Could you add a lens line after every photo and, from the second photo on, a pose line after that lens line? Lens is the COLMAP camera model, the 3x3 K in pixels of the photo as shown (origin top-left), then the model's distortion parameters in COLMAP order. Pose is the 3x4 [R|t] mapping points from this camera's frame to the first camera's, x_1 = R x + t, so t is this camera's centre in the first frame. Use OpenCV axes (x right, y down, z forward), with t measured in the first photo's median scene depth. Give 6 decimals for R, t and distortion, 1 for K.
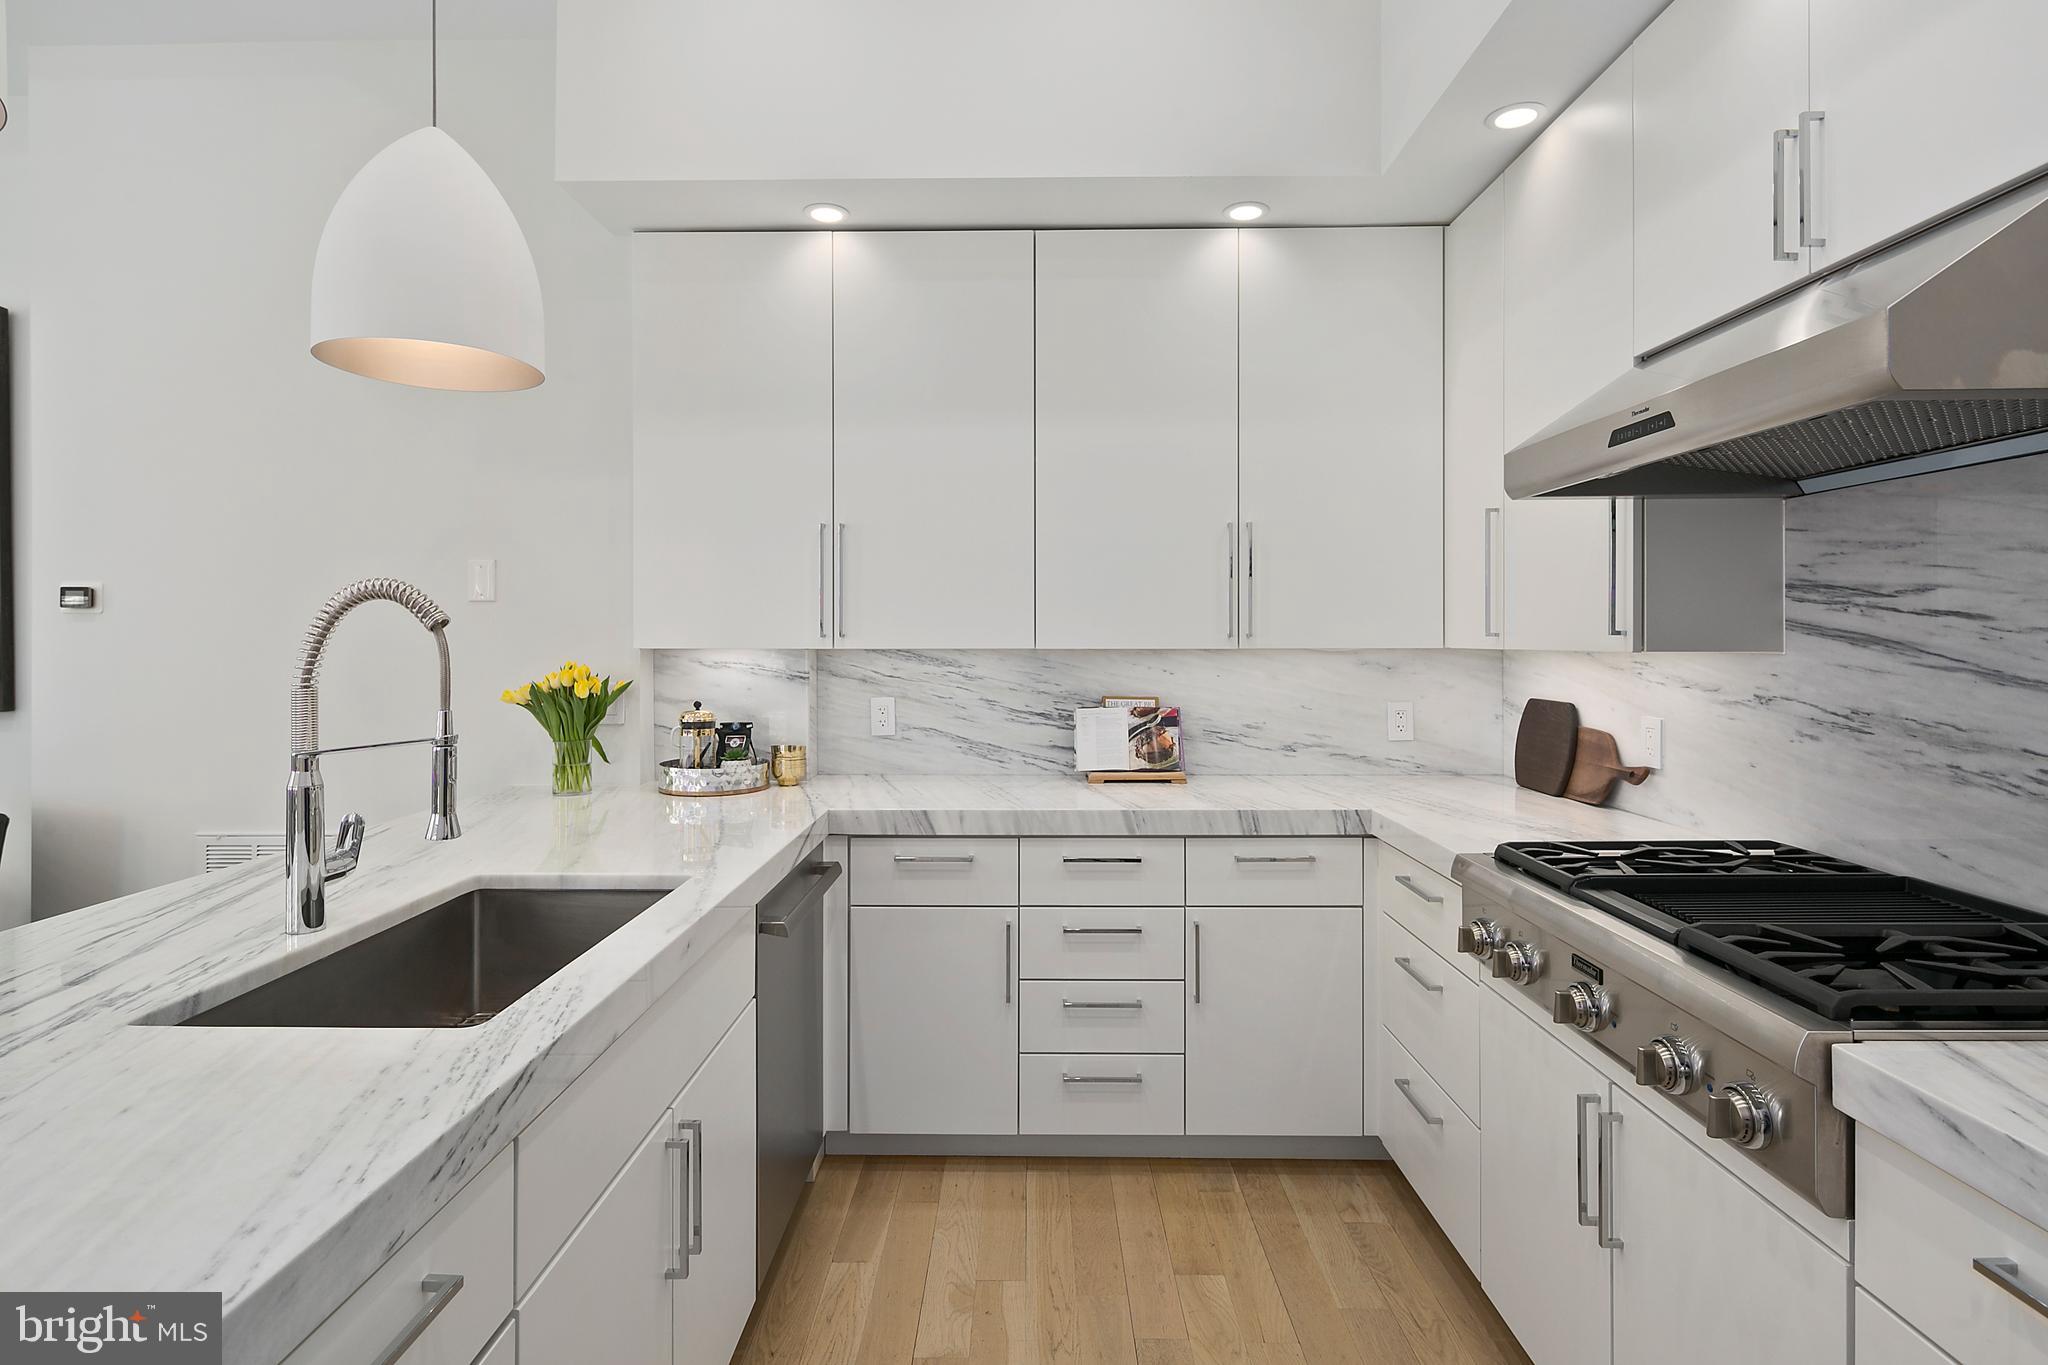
lens RADIAL K [[1000.5, 0, 1015.0], [0, 1000.5, 642.0], [0, 0, 1]] dist [0.003379, -0.002376]
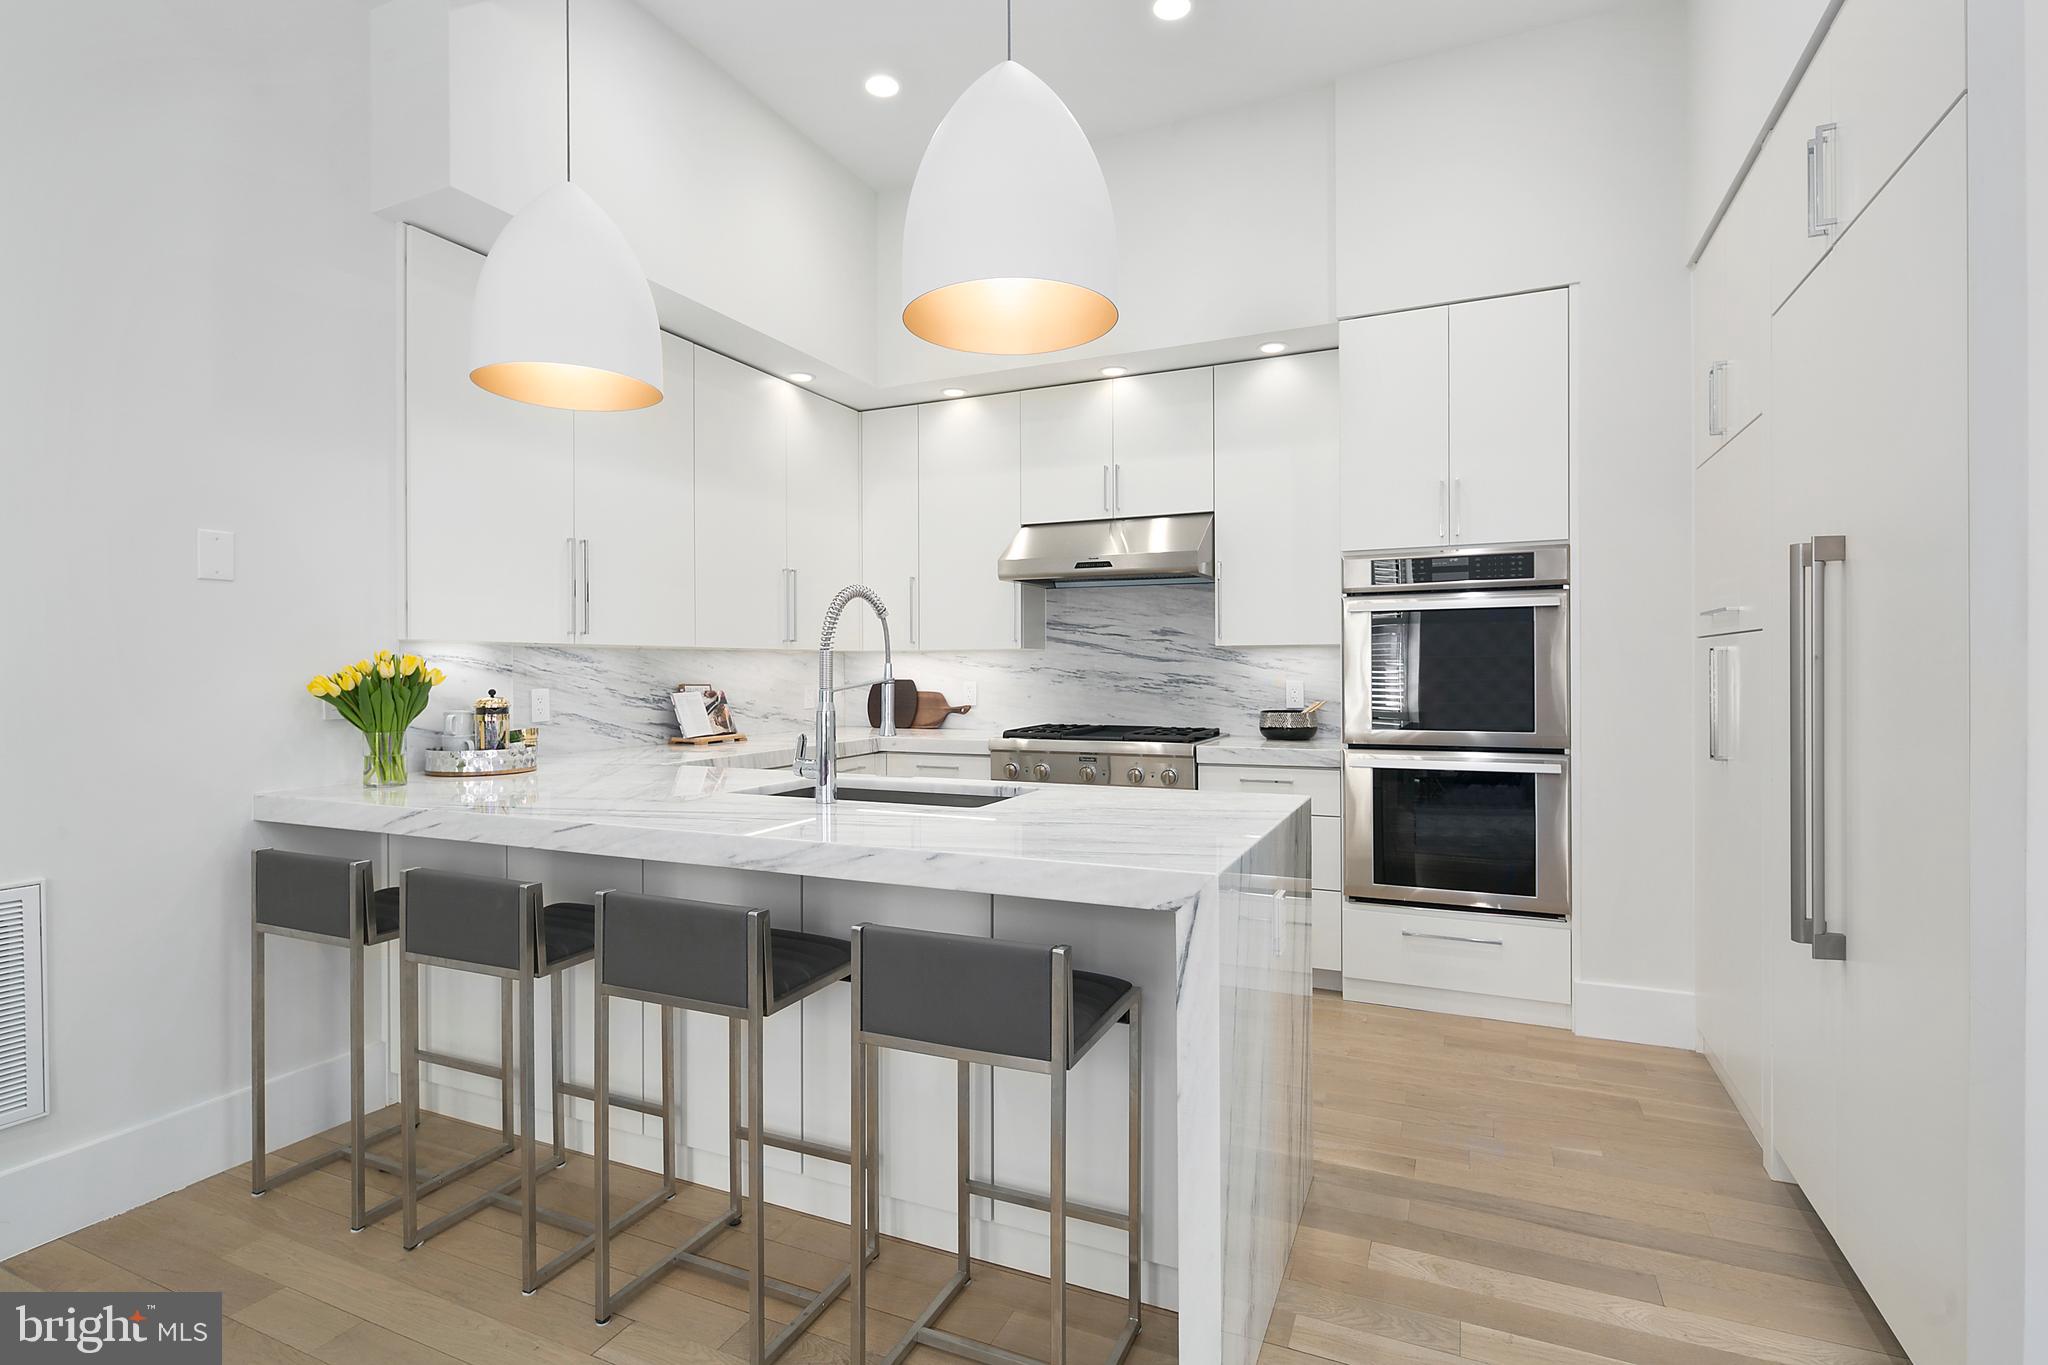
lens RADIAL K [[1000.5, 0, 1027.3], [0, 1000.5, 674.4], [0, 0, 1]] dist [0.003379, -0.002376]
pose [[0.387603, -0.005364, 0.921811, -1.091423], [0.007609, 0.999968, 0.002619, 0.045666], [-0.921795, 0.005999, 0.387631, 0.047069]]
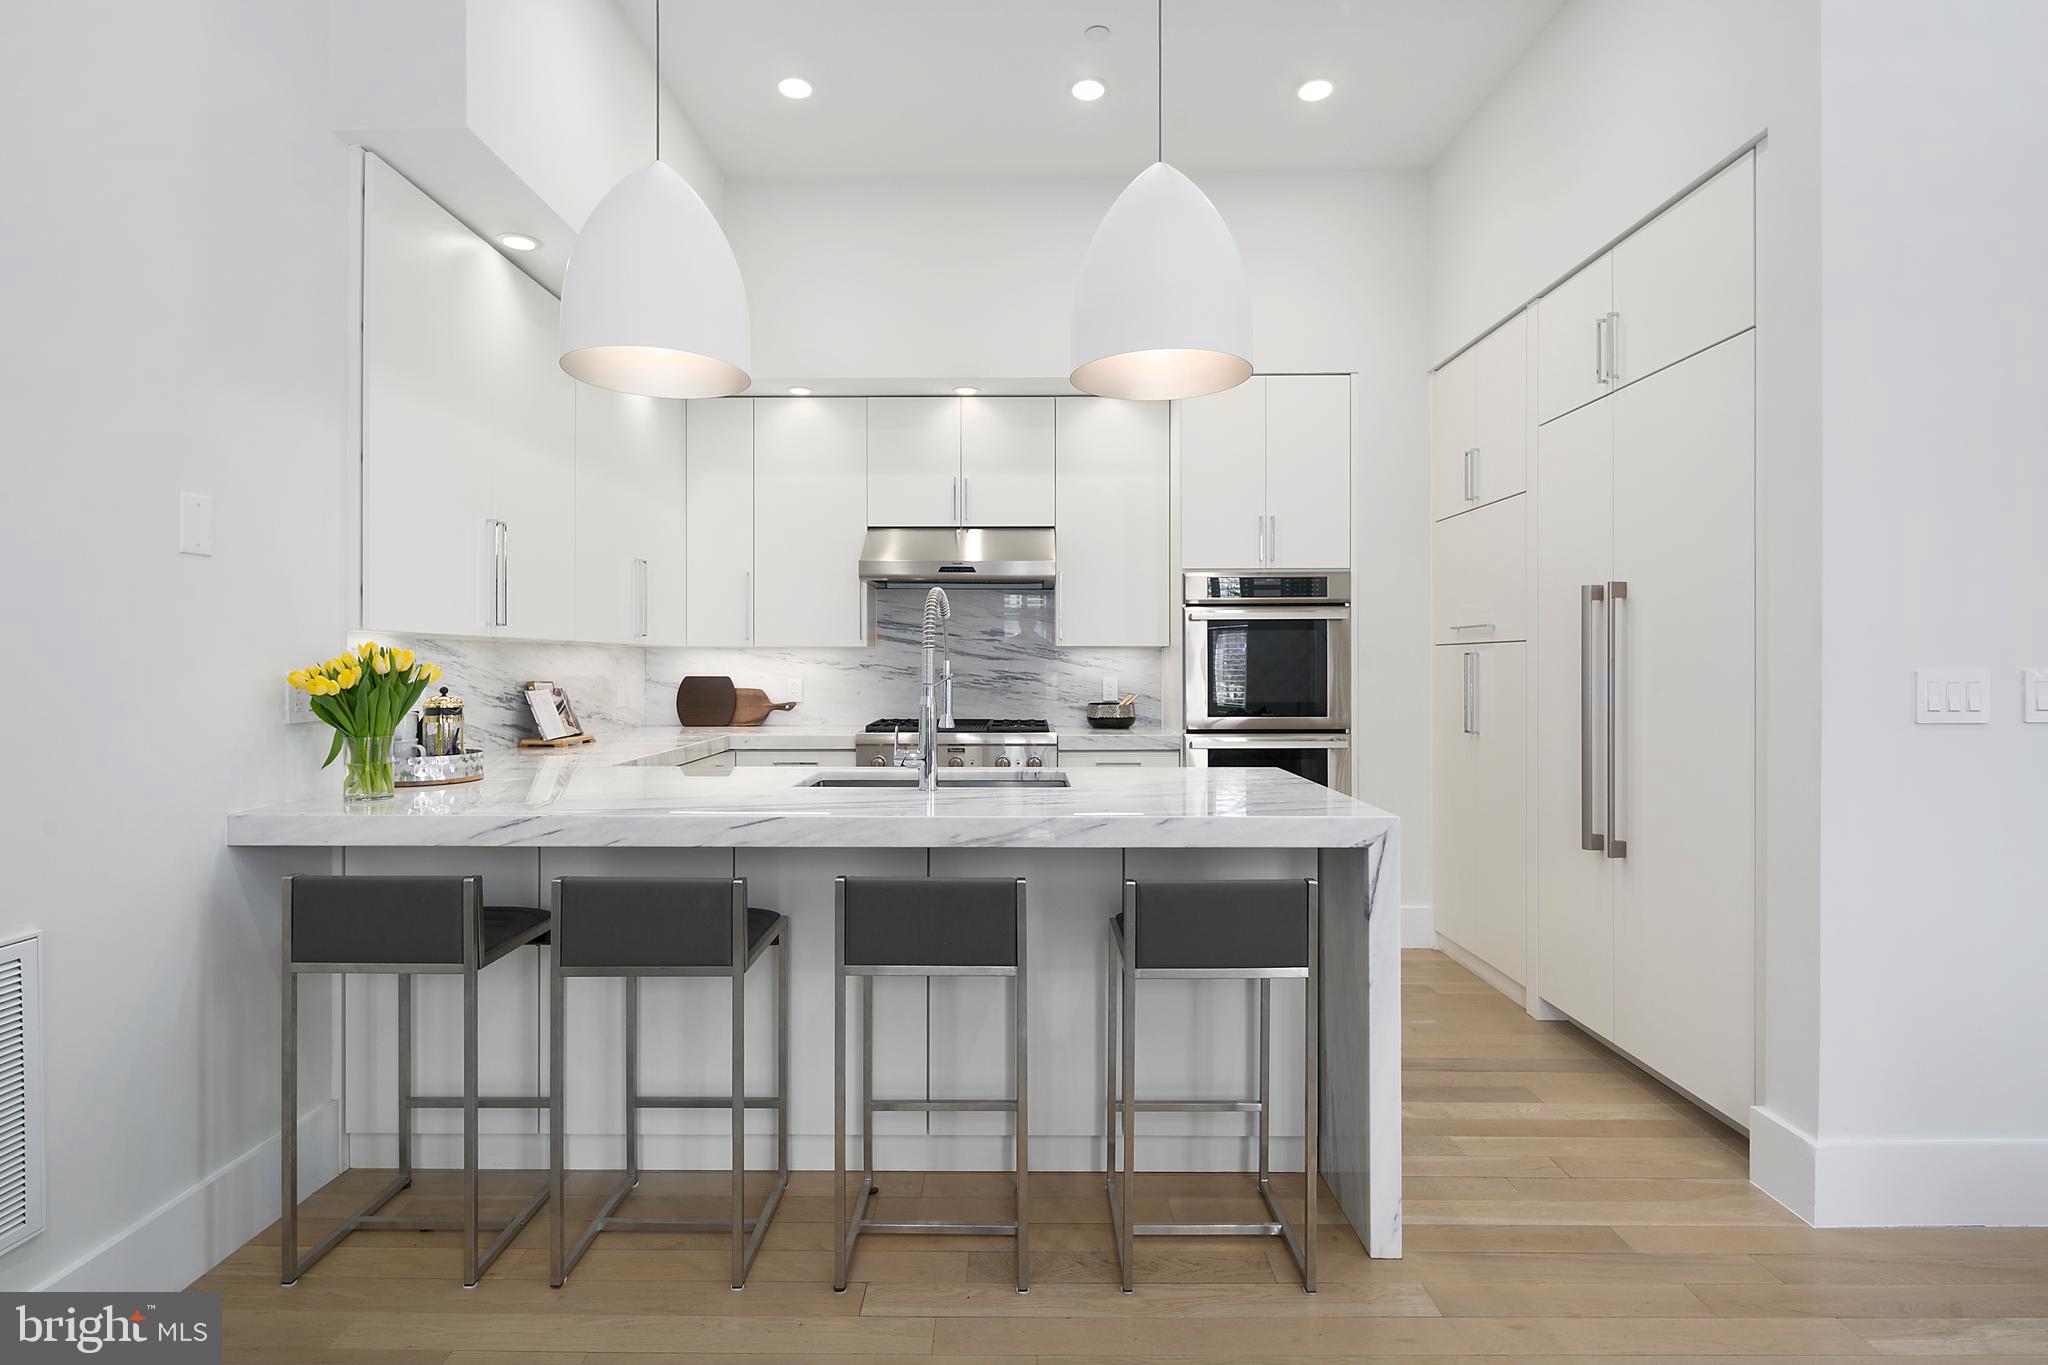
lens RADIAL K [[1000.5, 0, 1024.9], [0, 1000.5, 670.7], [0, 0, 1]] dist [0.003379, -0.002376]
pose [[-0.019828, -0.004382, 0.999794, -1.290326], [0.004458, 0.999980, 0.004471, 0.042567], [-0.999793, 0.004546, -0.019809, 0.461322]]
